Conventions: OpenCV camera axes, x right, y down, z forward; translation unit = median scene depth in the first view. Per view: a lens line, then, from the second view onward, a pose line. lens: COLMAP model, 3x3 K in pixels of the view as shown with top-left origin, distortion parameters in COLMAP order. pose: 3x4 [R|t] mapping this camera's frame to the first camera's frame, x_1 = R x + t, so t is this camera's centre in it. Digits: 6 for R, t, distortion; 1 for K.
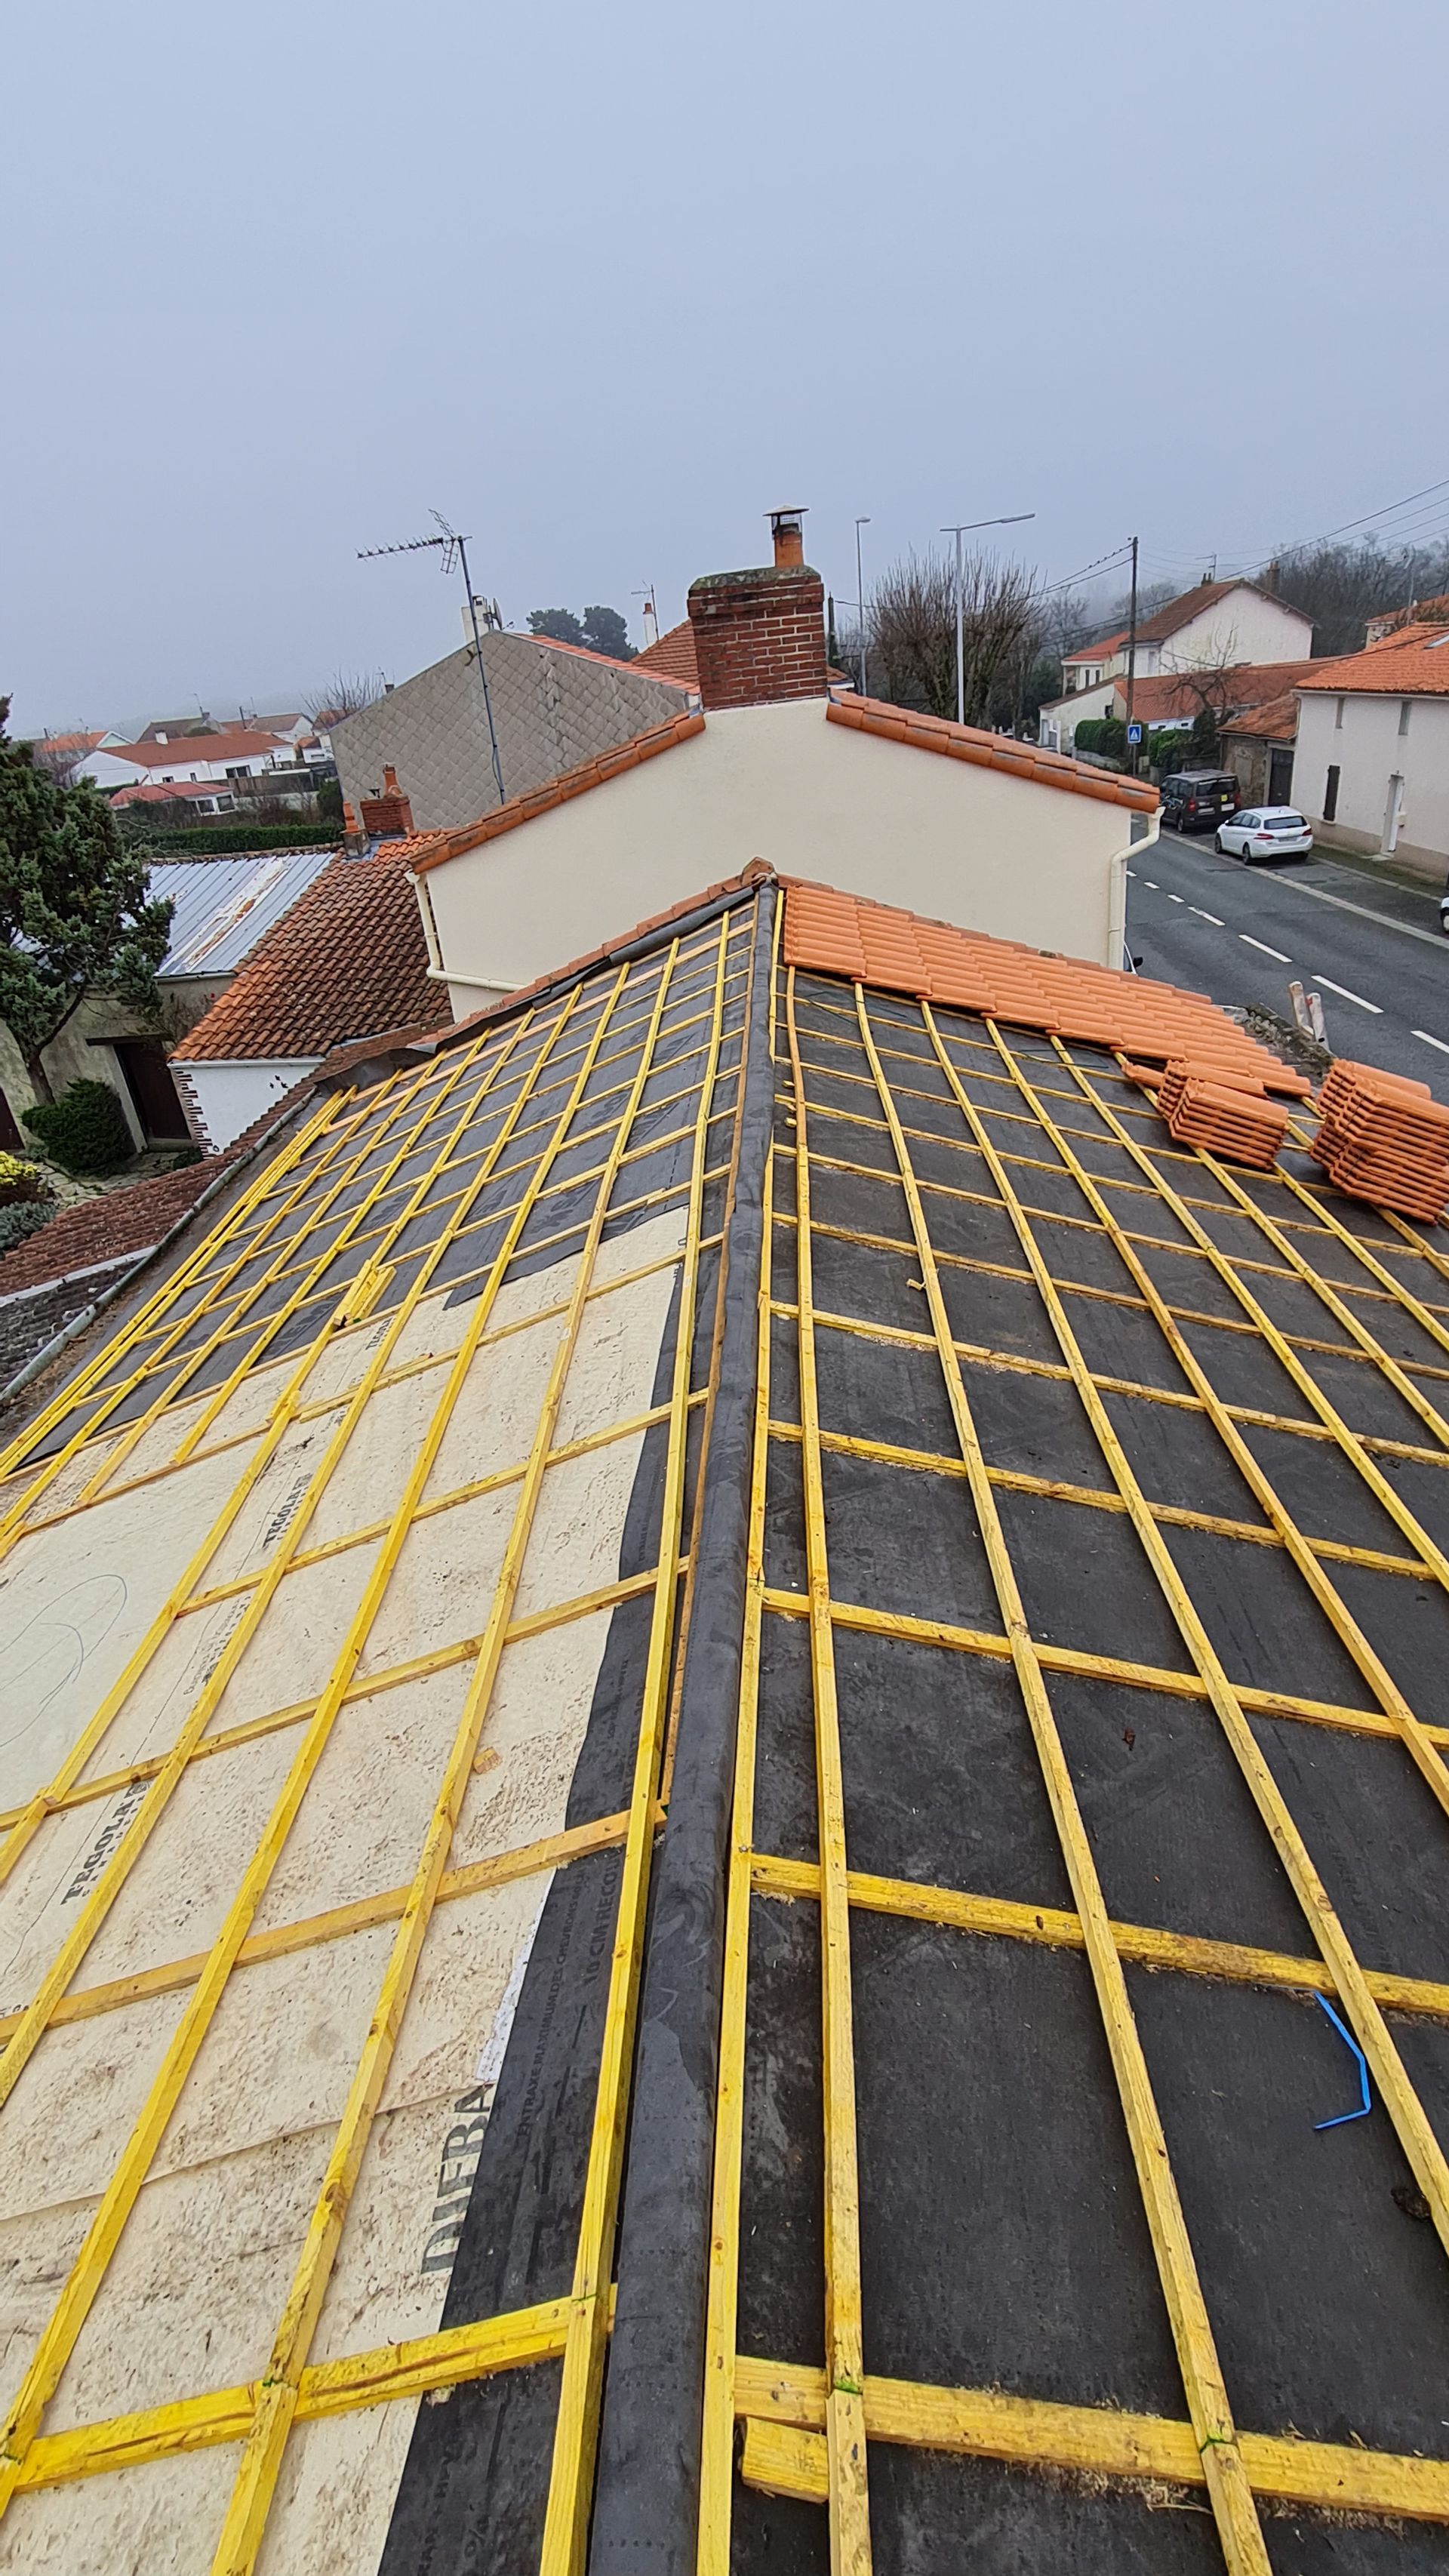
lens RADIAL K [[1186.4, 0, 726.4], [0, 1186.4, 1278.0], [0, 0, 1]] dist [0.002238, -0.000203]
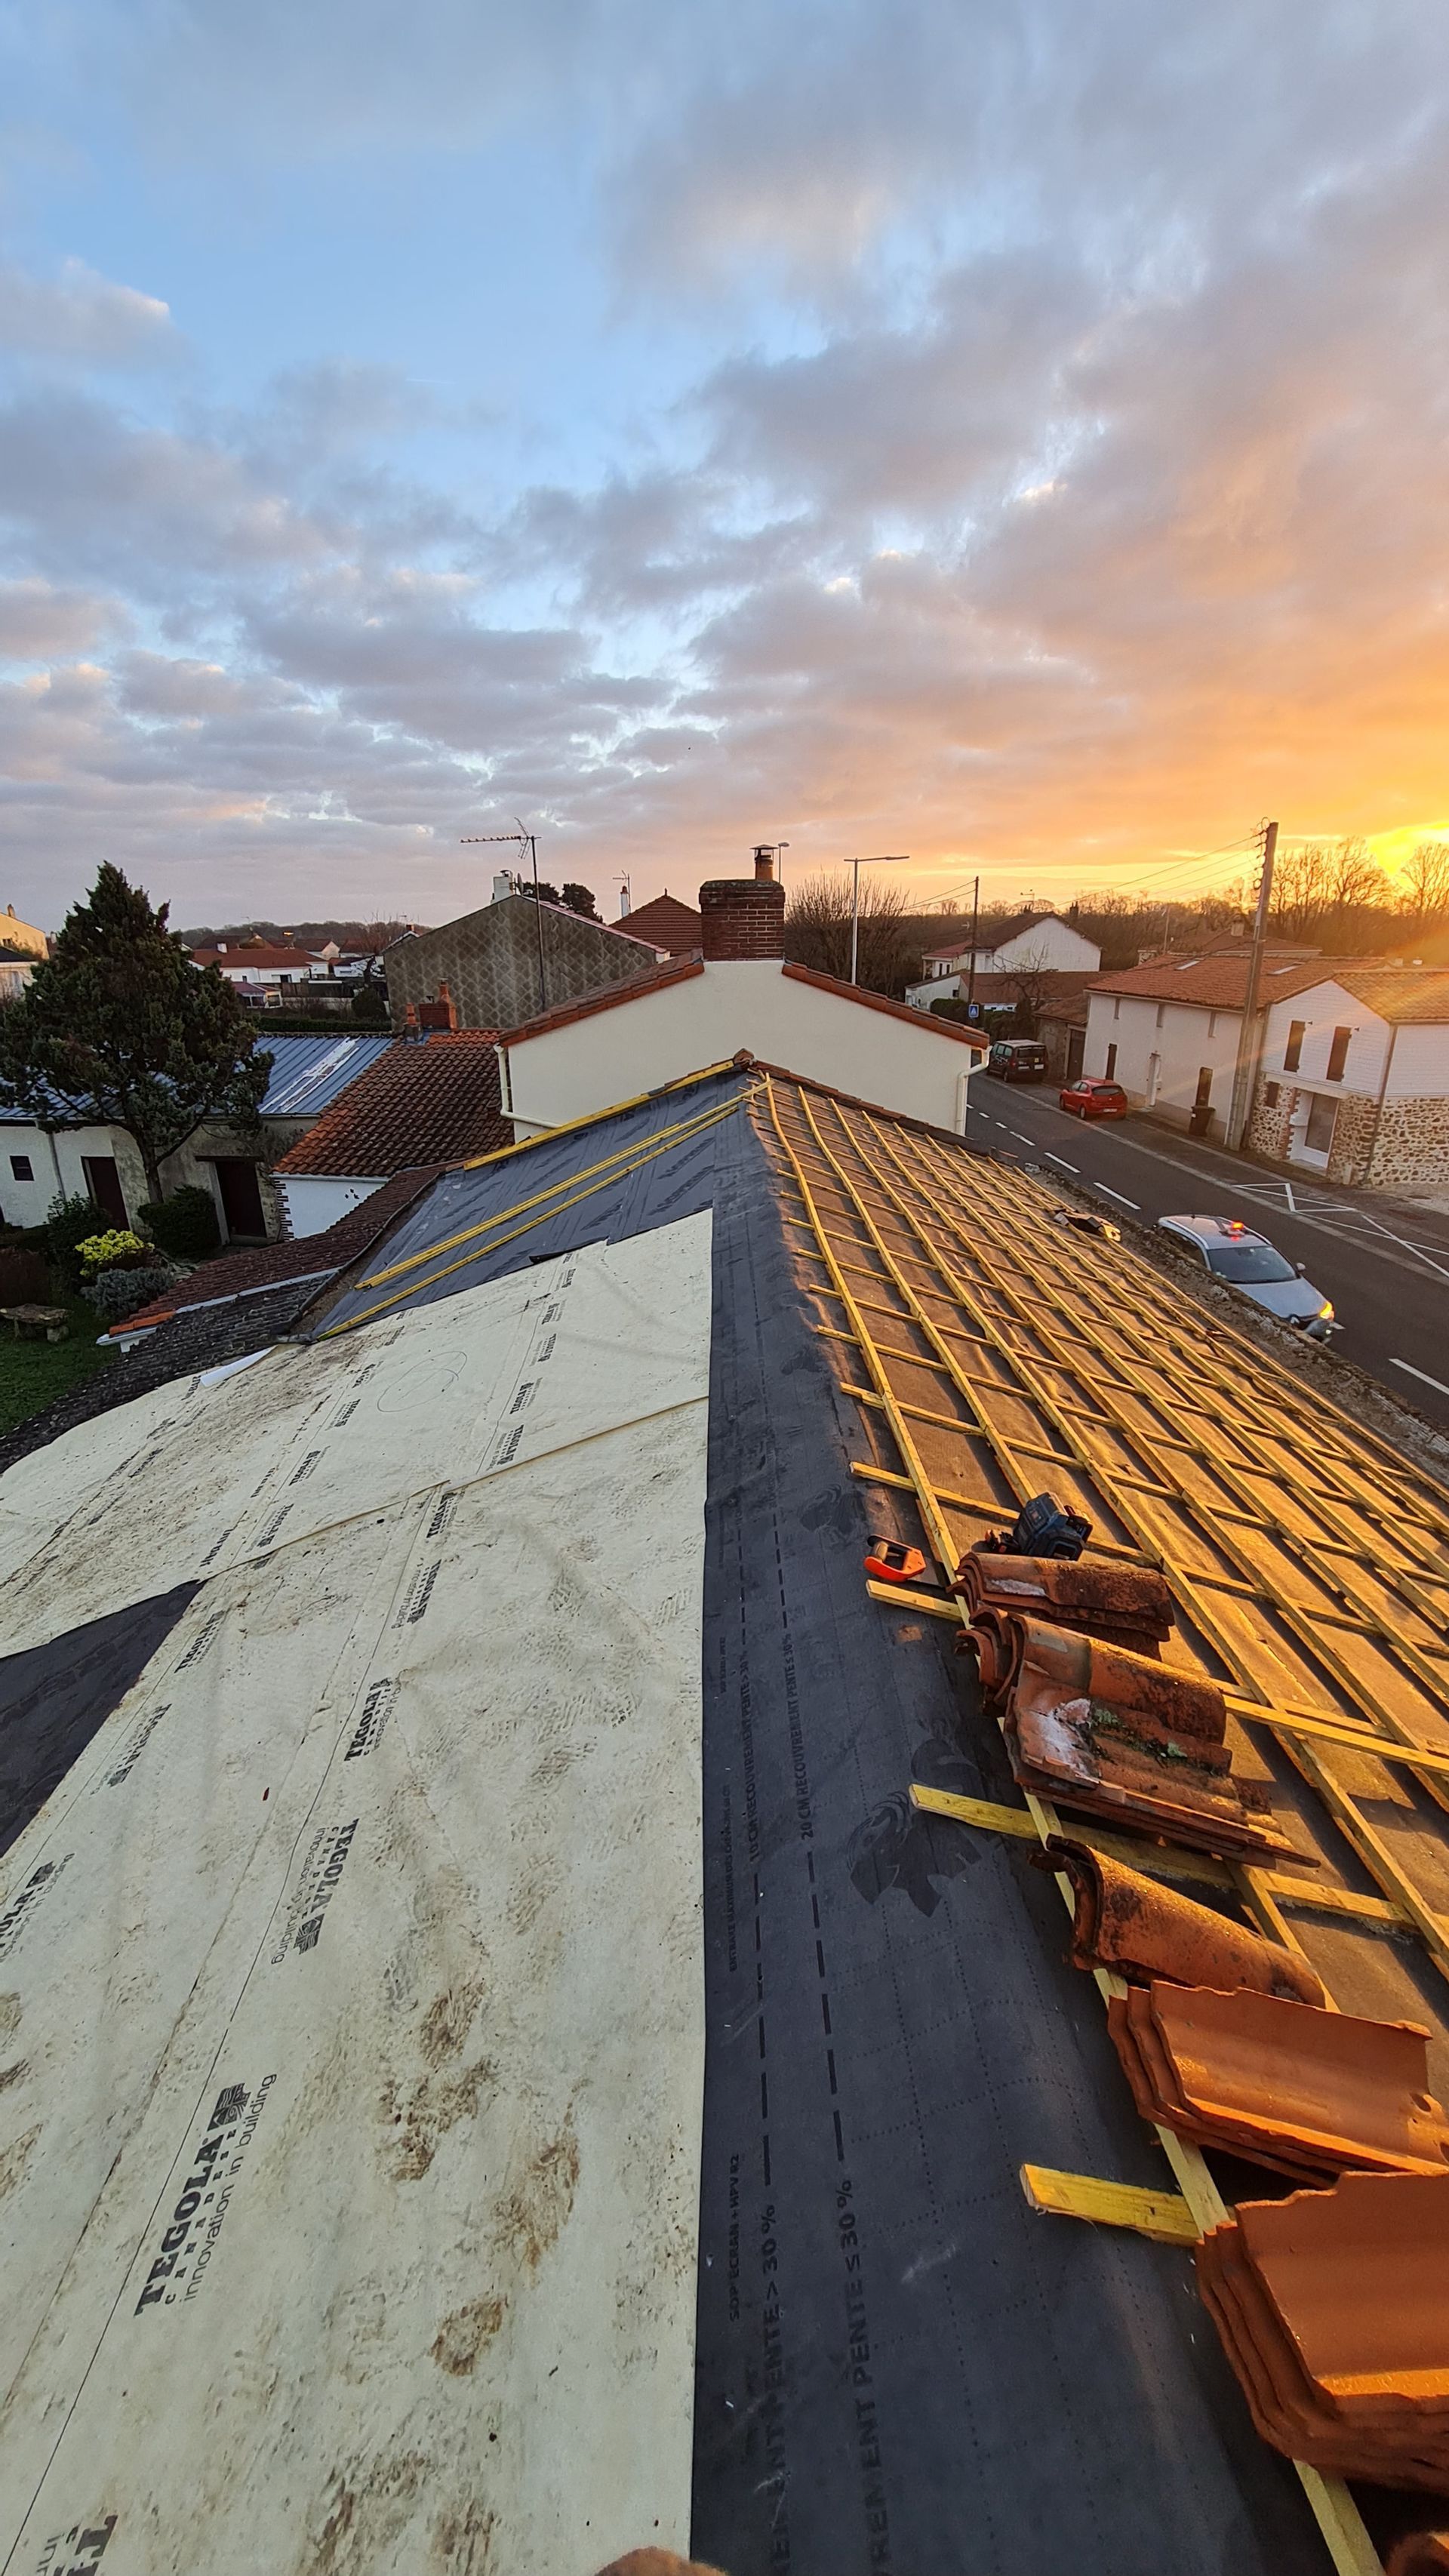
lens RADIAL K [[994.2, 0, 724.5], [0, 994.2, 1288.0], [0, 0, 1]] dist [0.000972, -0.000026]
pose [[0.994309, 0.063131, 0.085814, -0.036704], [-0.050707, 0.988859, -0.139950, 0.060403], [-0.093693, 0.134802, 0.986433, -0.108884]]
